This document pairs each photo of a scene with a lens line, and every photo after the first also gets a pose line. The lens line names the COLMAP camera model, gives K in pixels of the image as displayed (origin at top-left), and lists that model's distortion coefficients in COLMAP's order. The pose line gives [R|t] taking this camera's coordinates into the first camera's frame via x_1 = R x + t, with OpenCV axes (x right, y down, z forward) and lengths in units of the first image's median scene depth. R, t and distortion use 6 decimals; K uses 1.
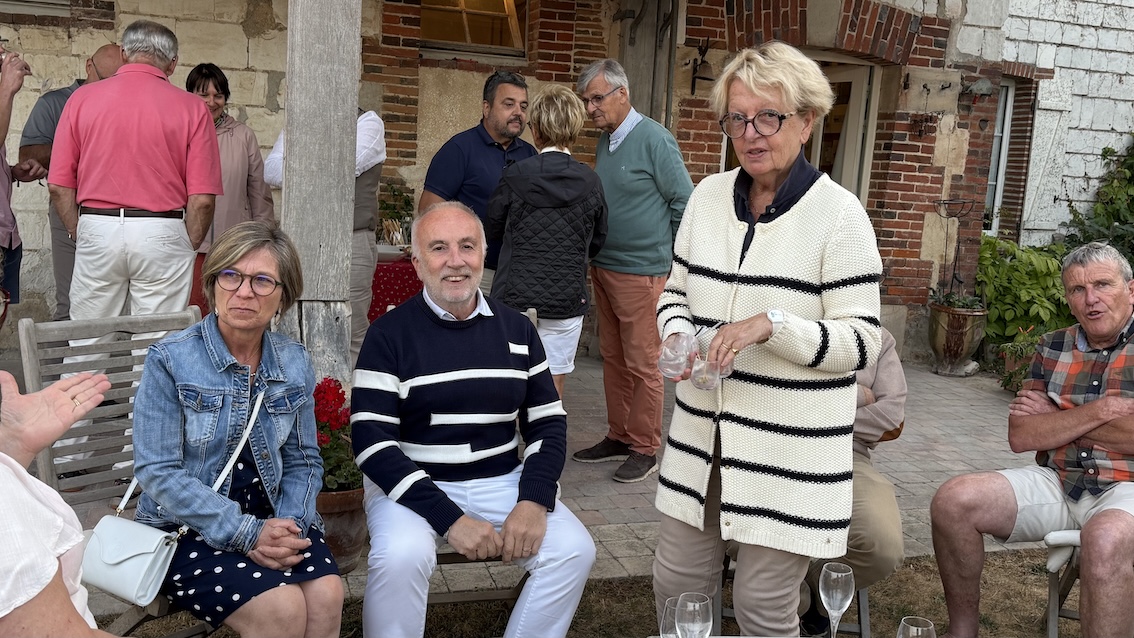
lens RADIAL K [[1052.4, 0, 566.4], [0, 1052.4, 329.4], [0, 0, 1]] dist [0.046757, 0.000000]
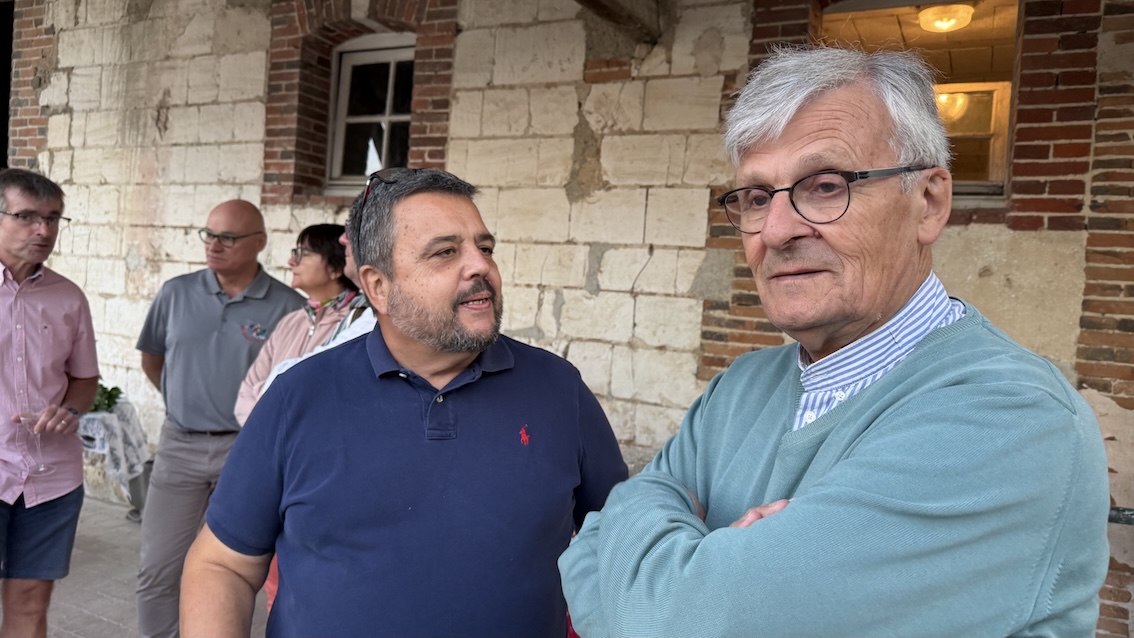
lens RADIAL K [[811.2, 0, 571.5], [0, 811.2, 326.6], [0, 0, 1]] dist [0.052109, -0.071091]
pose [[0.713489, 0.014554, -0.700515, 0.162263], [-0.129000, 0.985422, -0.110915, -0.158569], [0.688689, 0.169503, 0.704966, 0.795076]]
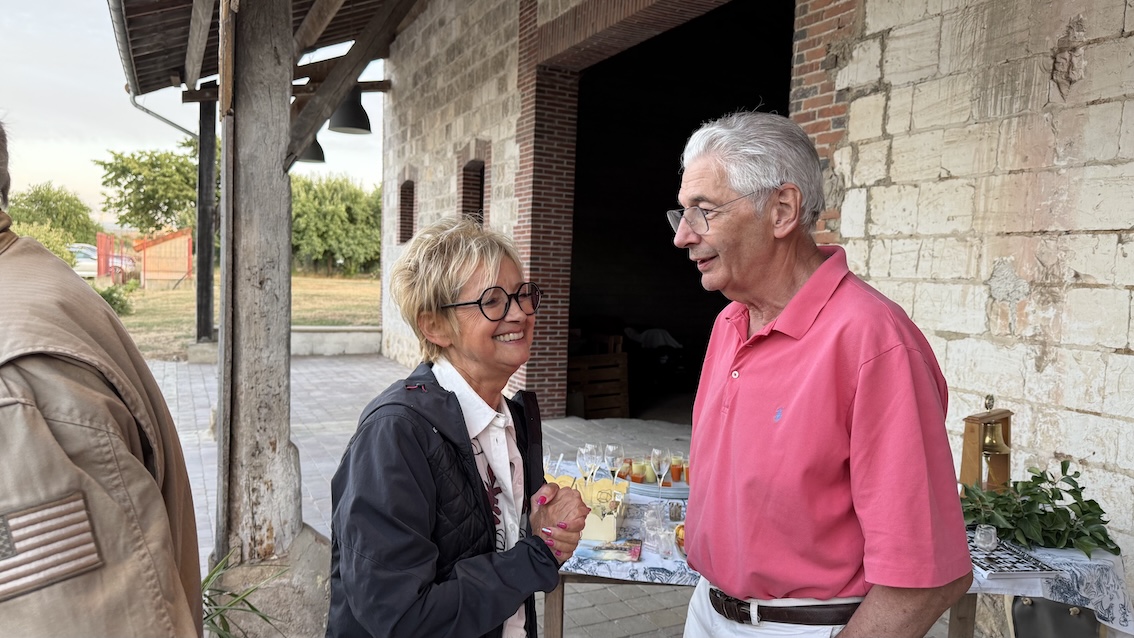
lens RADIAL K [[811.2, 0, 573.8], [0, 811.2, 327.2], [0, 0, 1]] dist [0.052109, -0.071091]
pose [[0.151618, 0.009486, -0.988394, -0.344207], [-0.178408, 0.983793, -0.017925, -0.170670], [0.972205, 0.179055, 0.150853, 0.663065]]
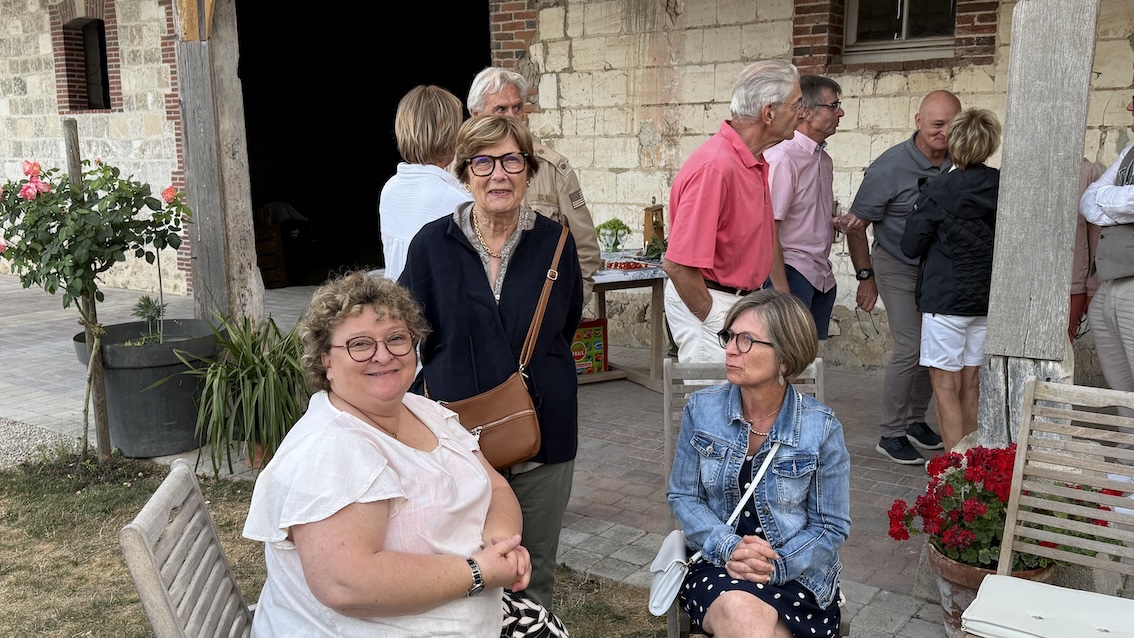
lens RADIAL K [[1052.4, 0, 557.3], [0, 1052.4, 359.5], [0, 0, 1]] dist [0.046757, 0.000000]
pose [[0.590470, 0.094320, -0.801529, 0.216168], [-0.078299, 0.995157, 0.059424, -0.039137], [0.803253, 0.027671, 0.594995, 0.093822]]
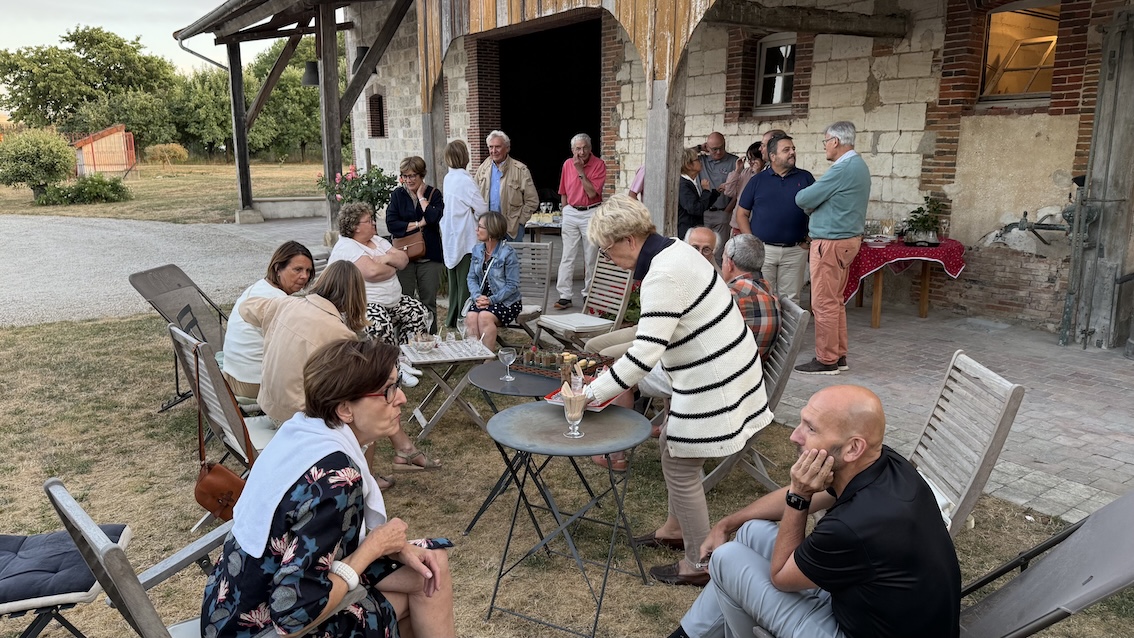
lens RADIAL K [[811.2, 0, 543.3], [0, 811.2, 328.7], [0, 0, 1]] dist [0.052109, -0.071091]
pose [[0.264262, 0.145664, -0.953387, 1.179857], [-0.125473, 0.985320, 0.115764, -0.023590], [0.956254, 0.089032, 0.278660, 0.213247]]
